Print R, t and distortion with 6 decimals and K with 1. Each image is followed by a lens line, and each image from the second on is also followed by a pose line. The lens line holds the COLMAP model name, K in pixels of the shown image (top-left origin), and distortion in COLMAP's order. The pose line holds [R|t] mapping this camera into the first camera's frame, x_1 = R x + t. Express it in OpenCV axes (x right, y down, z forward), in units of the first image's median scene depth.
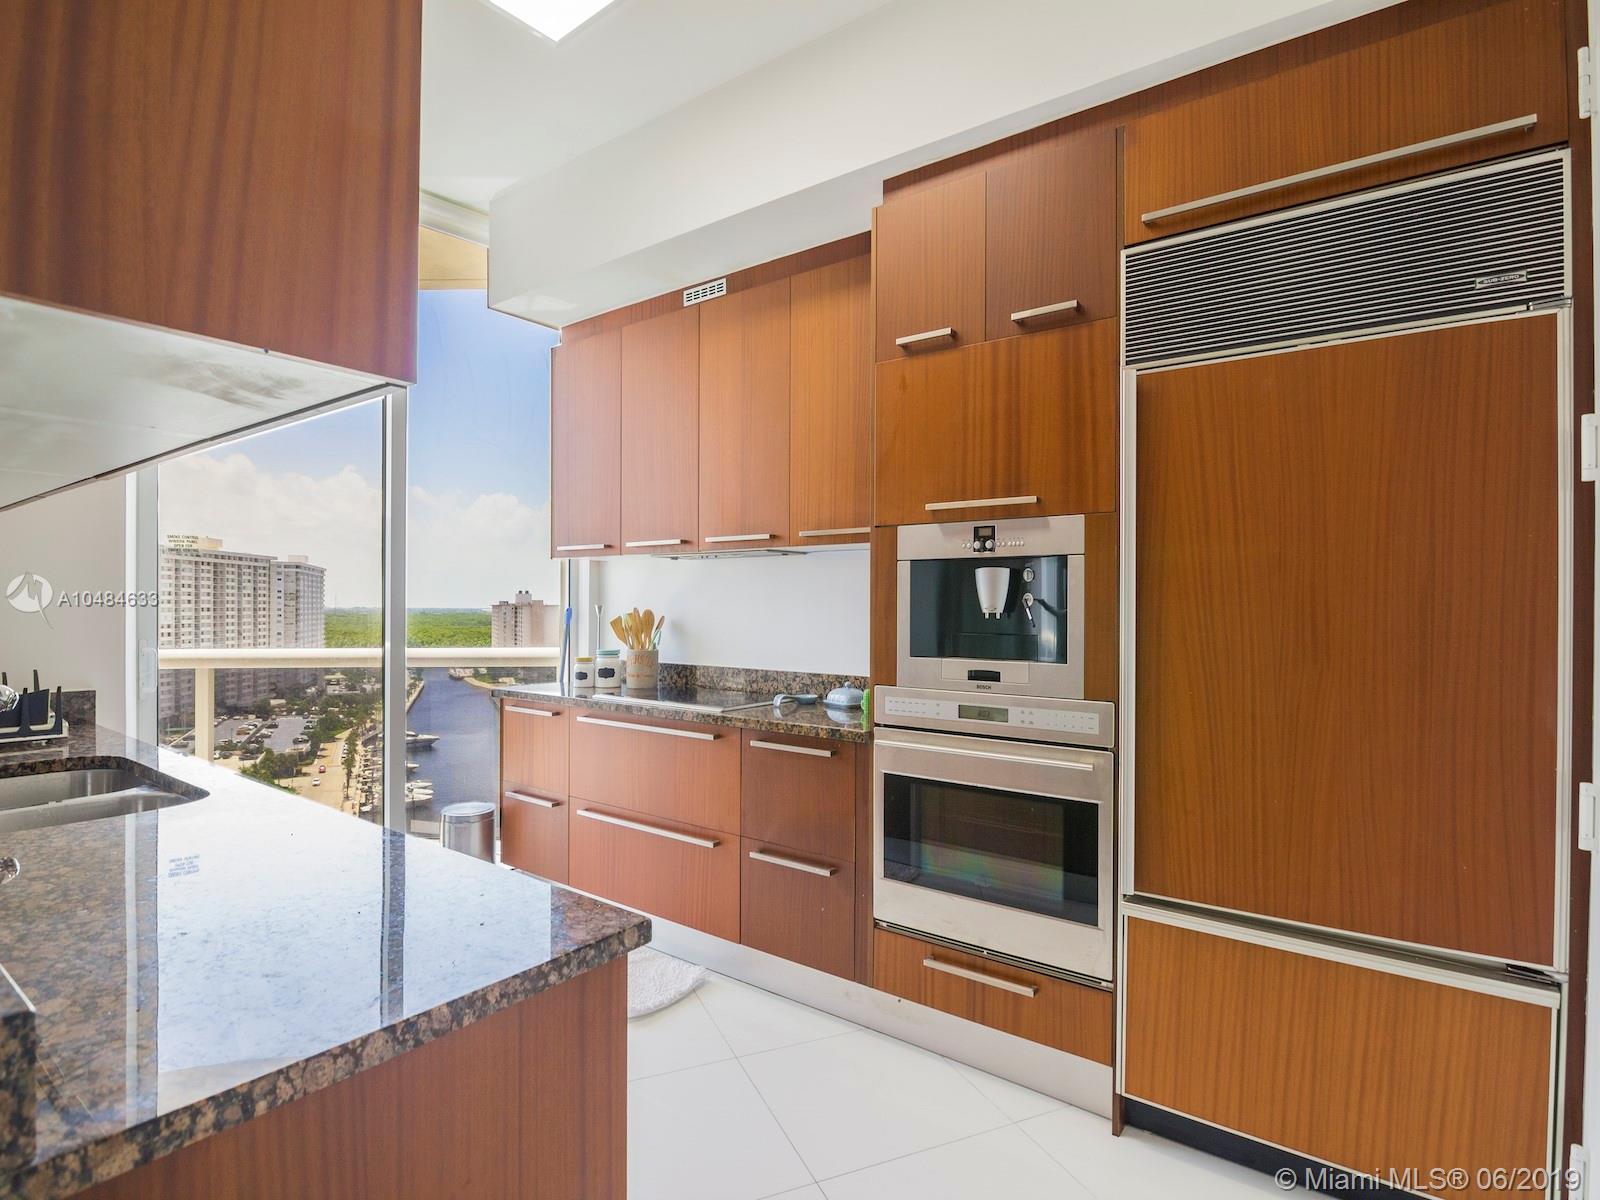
lens RADIAL K [[805.4, 0, 803.7], [0, 805.4, 608.4], [0, 0, 1]] dist [0.000074, -0.015879]
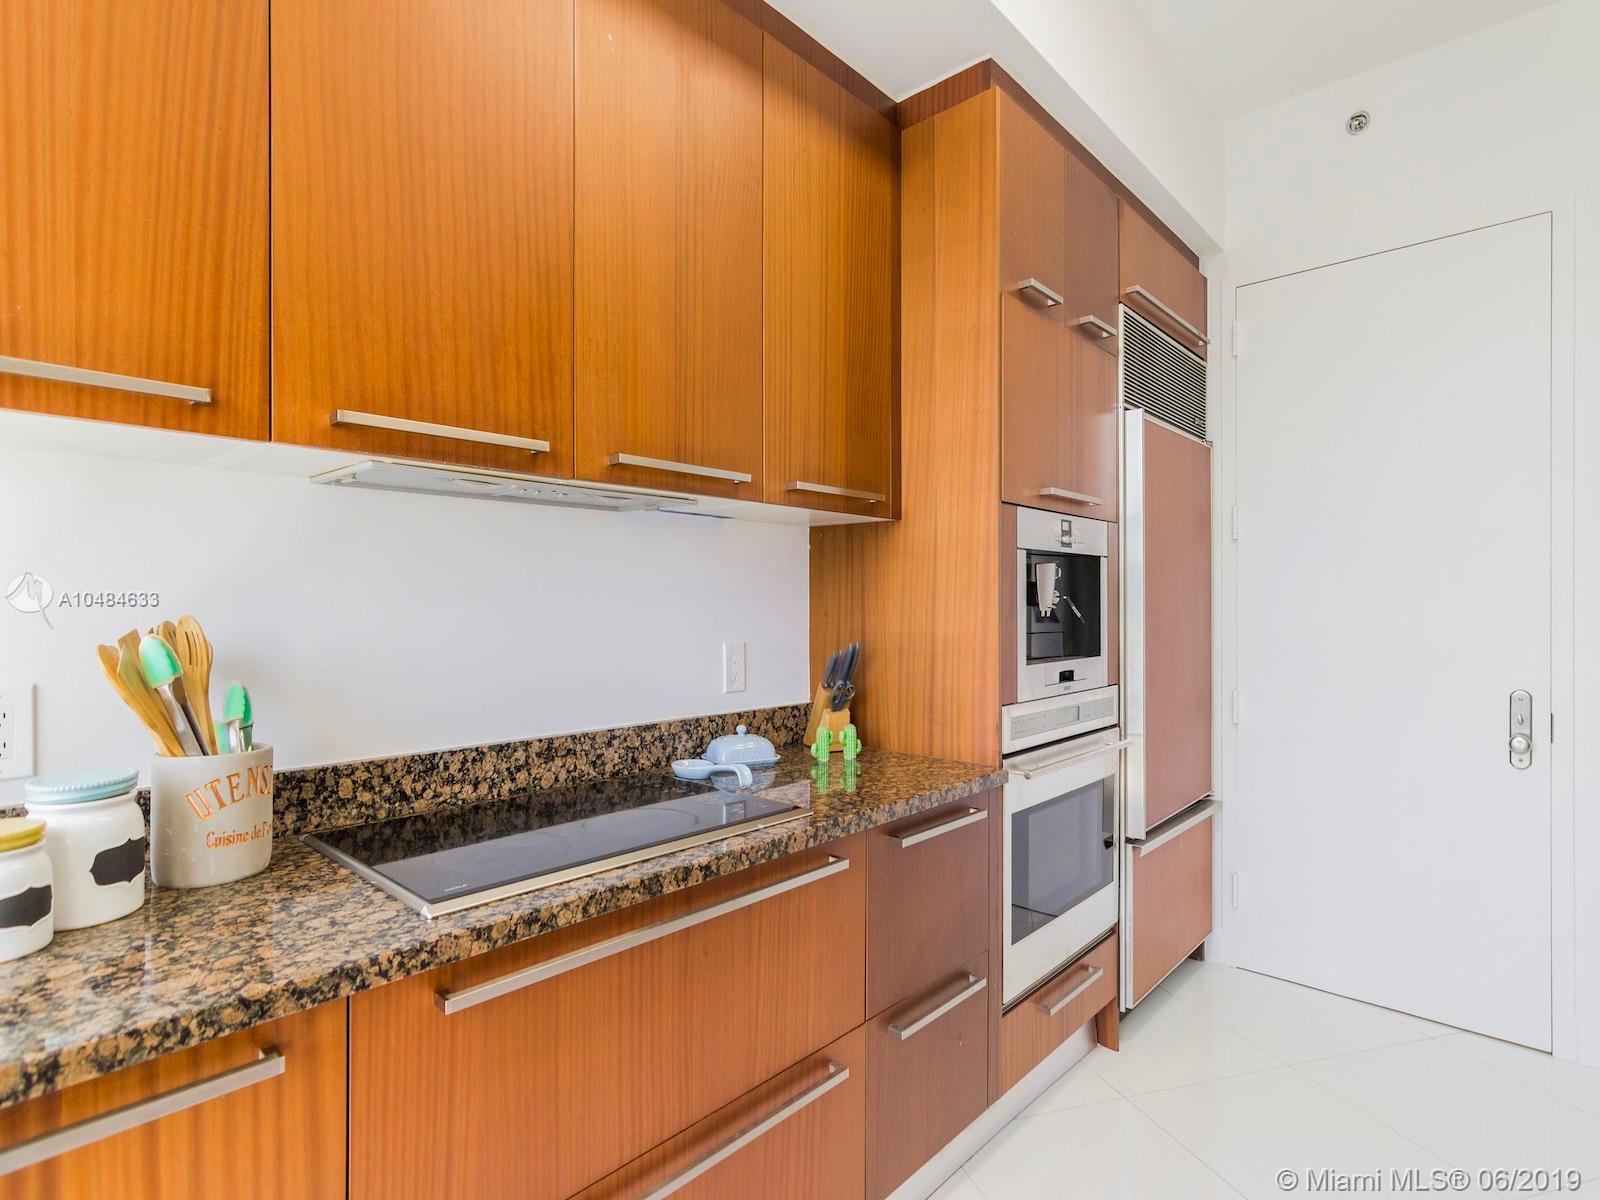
lens RADIAL K [[843.9, 0, 797.7], [0, 843.9, 592.3], [0, 0, 1]] dist [-0.000580, 0.001887]
pose [[0.076290, 0.009700, 0.997039, -0.606098], [-0.001001, 0.999953, -0.009651, -0.005784], [-0.997085, -0.000262, 0.076296, 0.919407]]
